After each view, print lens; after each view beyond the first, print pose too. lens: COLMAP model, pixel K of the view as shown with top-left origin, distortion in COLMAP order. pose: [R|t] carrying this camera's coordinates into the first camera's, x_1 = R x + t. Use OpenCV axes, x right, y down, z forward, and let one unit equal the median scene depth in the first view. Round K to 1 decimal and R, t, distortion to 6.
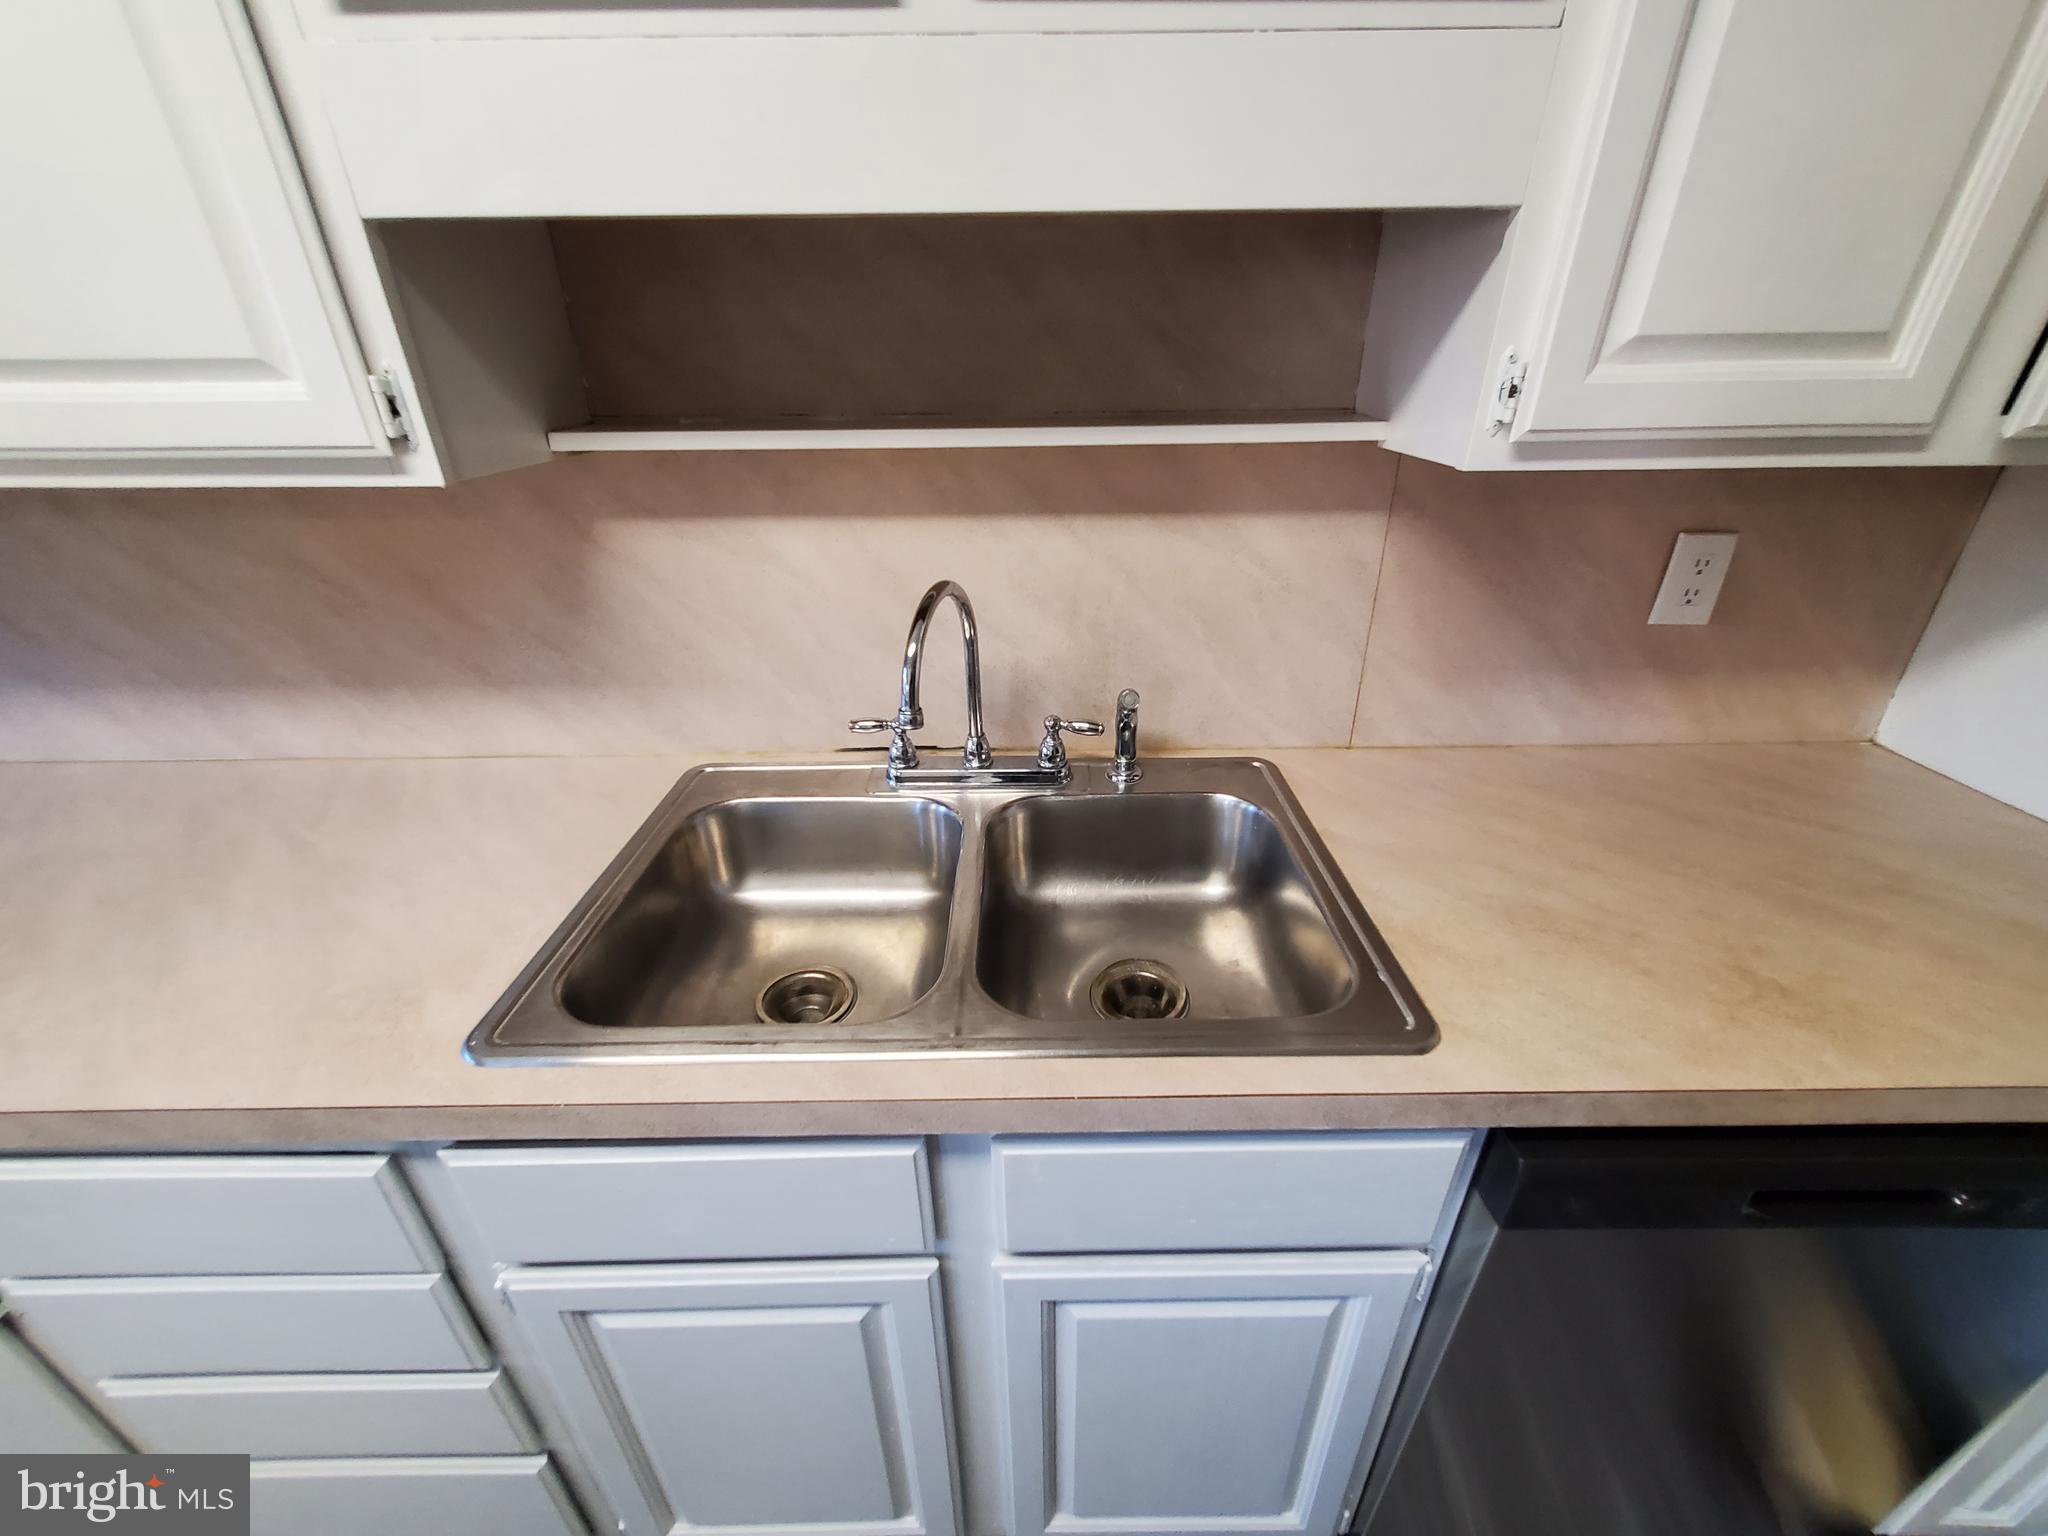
lens RADIAL K [[813.3, 0, 1024.0], [0, 813.3, 768.0], [0, 0, 1]] dist [0.000724, -0.000453]
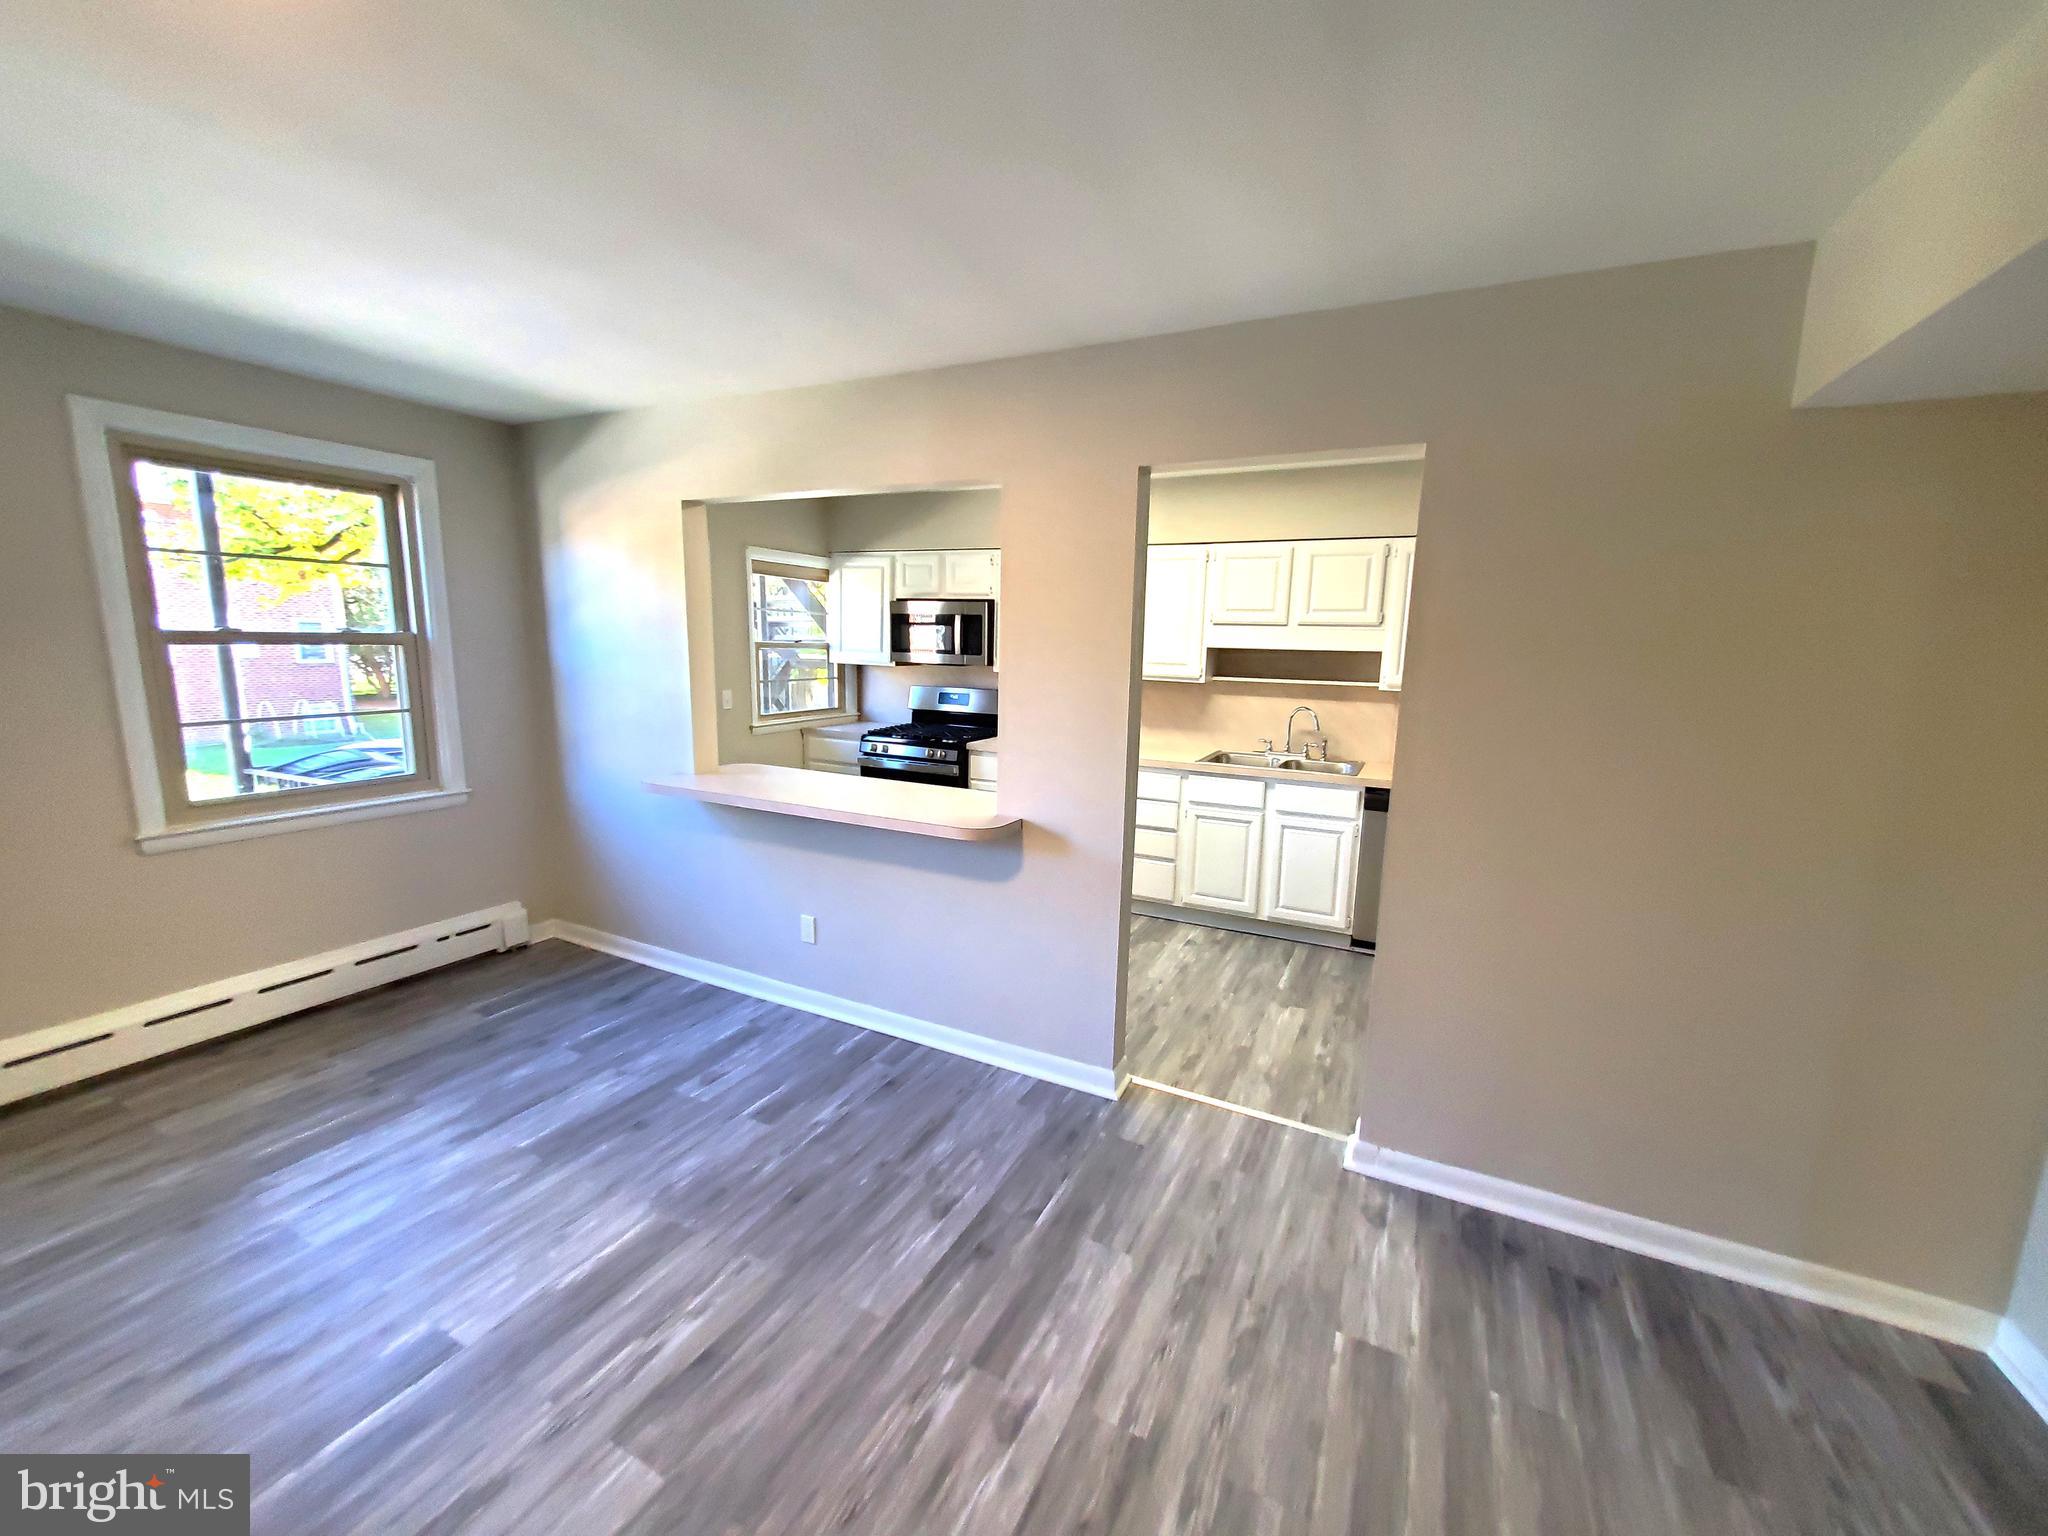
lens RADIAL K [[826.7, 0, 1027.0], [0, 826.7, 786.1], [0, 0, 1]] dist [0.000683, -0.000179]
pose [[0.891547, 0.107514, -0.439983, 0.925341], [-0.224817, 0.948349, -0.223813, 2.020572], [0.393194, 0.298455, 0.869668, -4.582168]]
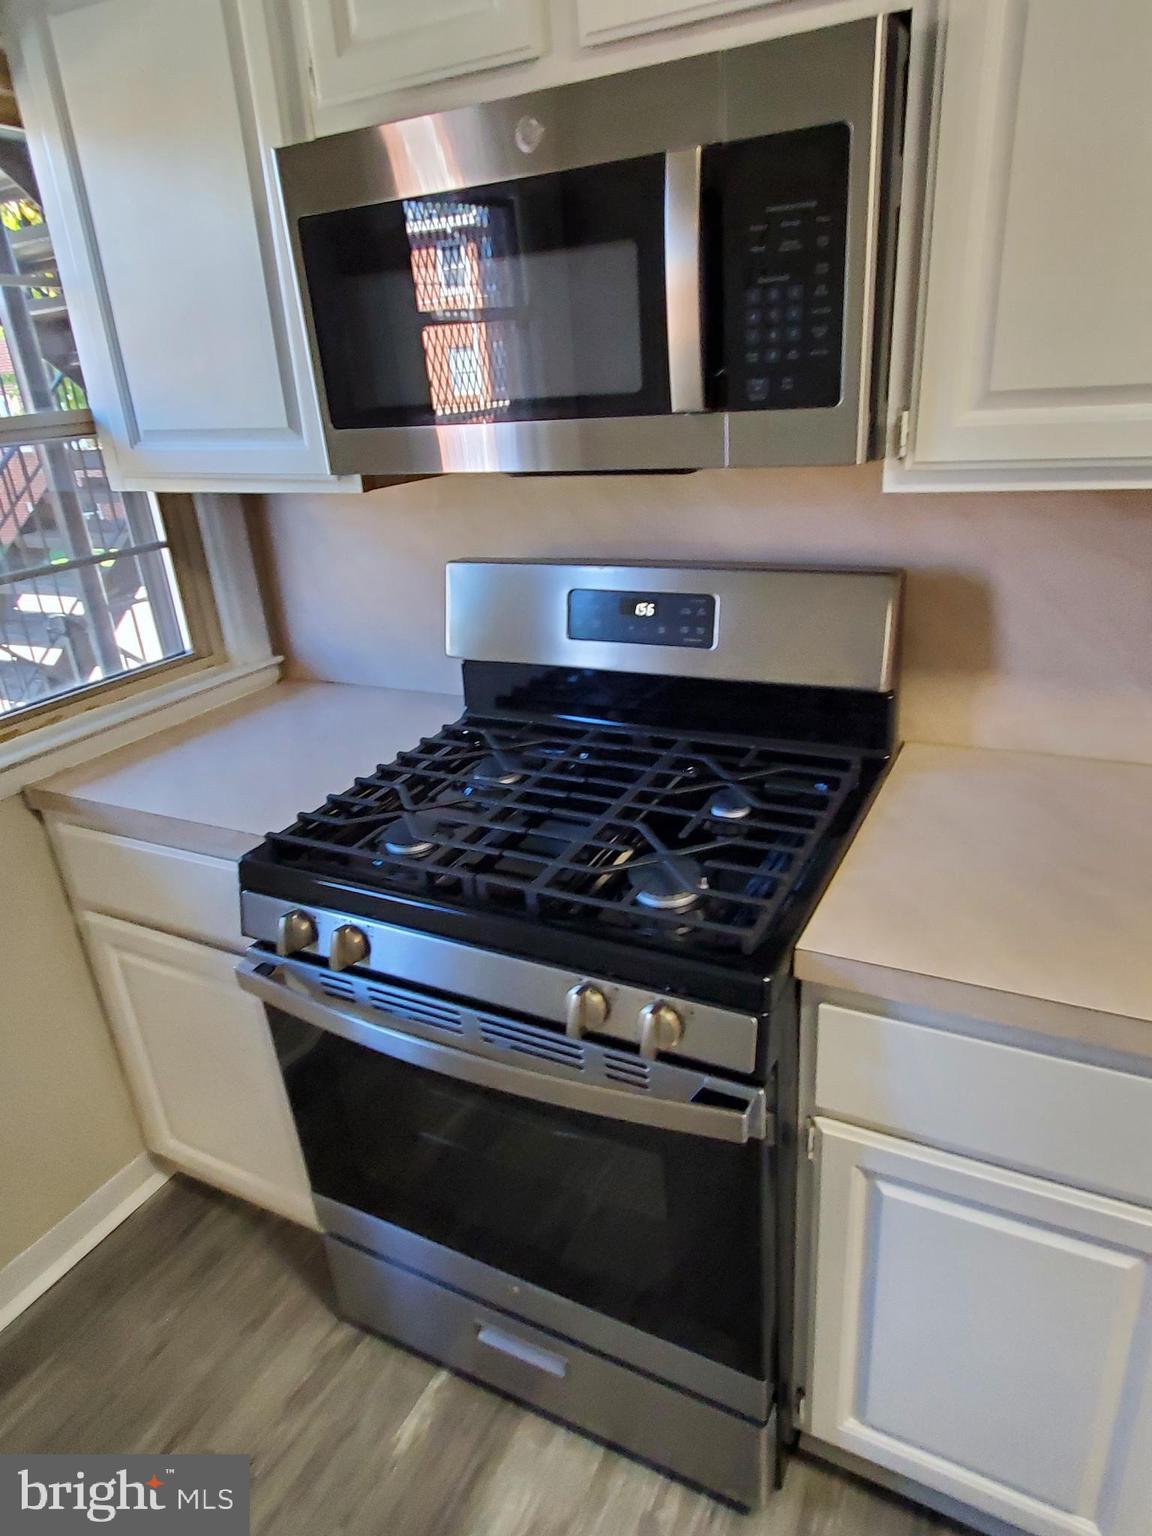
lens RADIAL K [[952.6, 0, 574.2], [0, 952.6, 777.3], [0, 0, 1]] dist [-0.002916, 0.000192]
pose [[0.882004, 0.131402, -0.452552, -2.126219], [-0.153737, 0.988030, -0.012744, 0.169166], [0.445460, 0.080815, 0.891647, -0.479271]]
